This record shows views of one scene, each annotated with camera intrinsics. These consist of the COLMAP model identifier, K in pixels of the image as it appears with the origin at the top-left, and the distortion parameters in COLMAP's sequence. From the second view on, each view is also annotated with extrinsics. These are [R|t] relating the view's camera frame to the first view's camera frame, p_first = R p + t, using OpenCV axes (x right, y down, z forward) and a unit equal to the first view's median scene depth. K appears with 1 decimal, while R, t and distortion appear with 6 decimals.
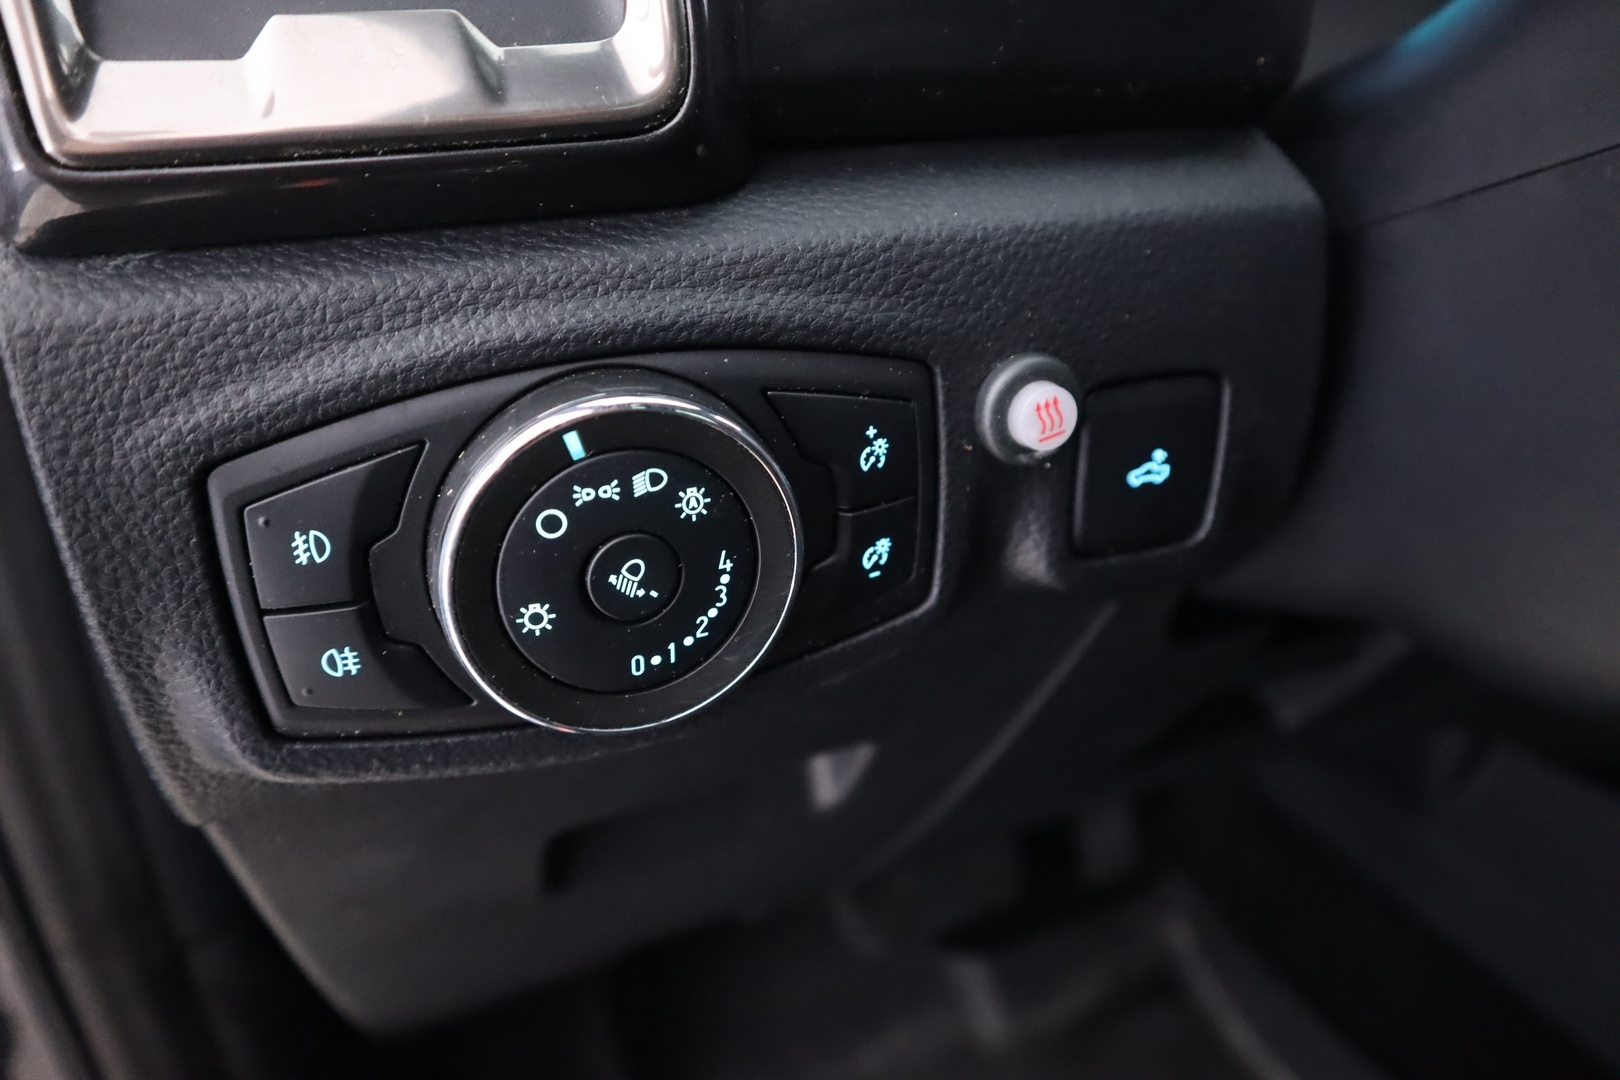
lens RADIAL K [[1143.1, 0, 810.0], [0, 1143.1, 540.0], [0, 0, 1]] dist [-0.118124, 0.082771]
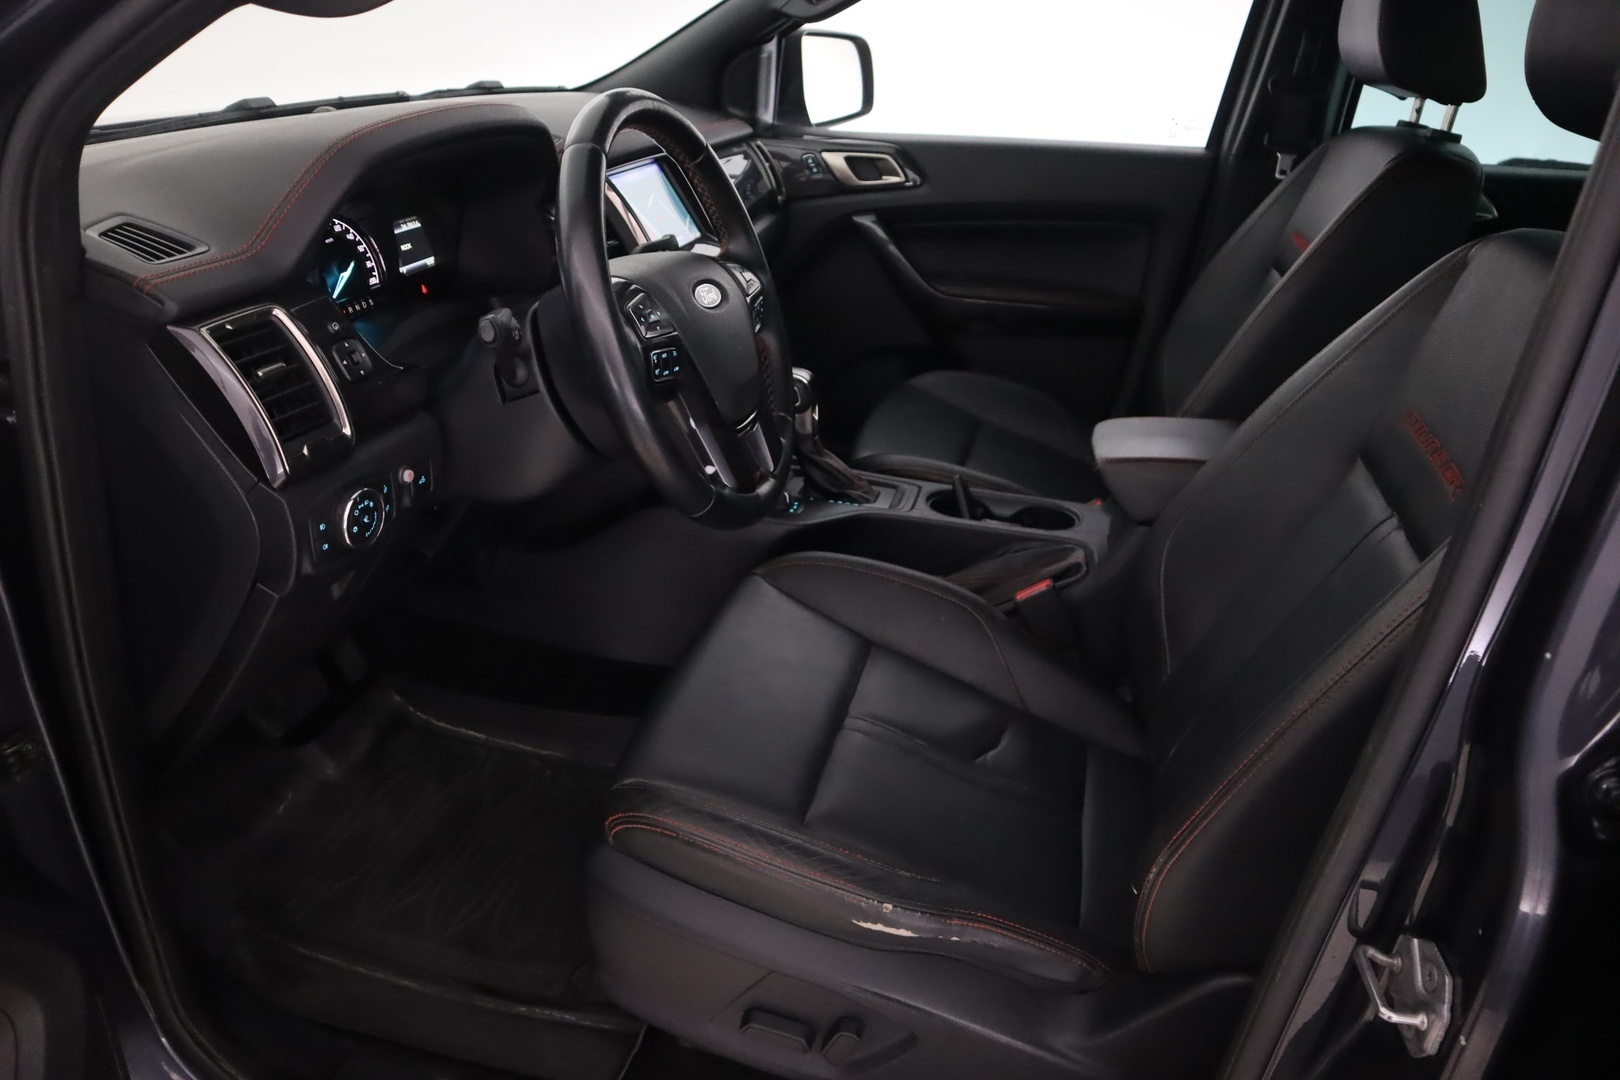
lens RADIAL K [[1143.1, 0, 810.0], [0, 1143.1, 540.0], [0, 0, 1]] dist [-0.118124, 0.082771]
pose [[0.629085, -0.282887, 0.724035, -2.611340], [0.251334, 0.955422, 0.154918, -0.166558], [-0.735584, 0.084518, 0.672141, -4.096092]]
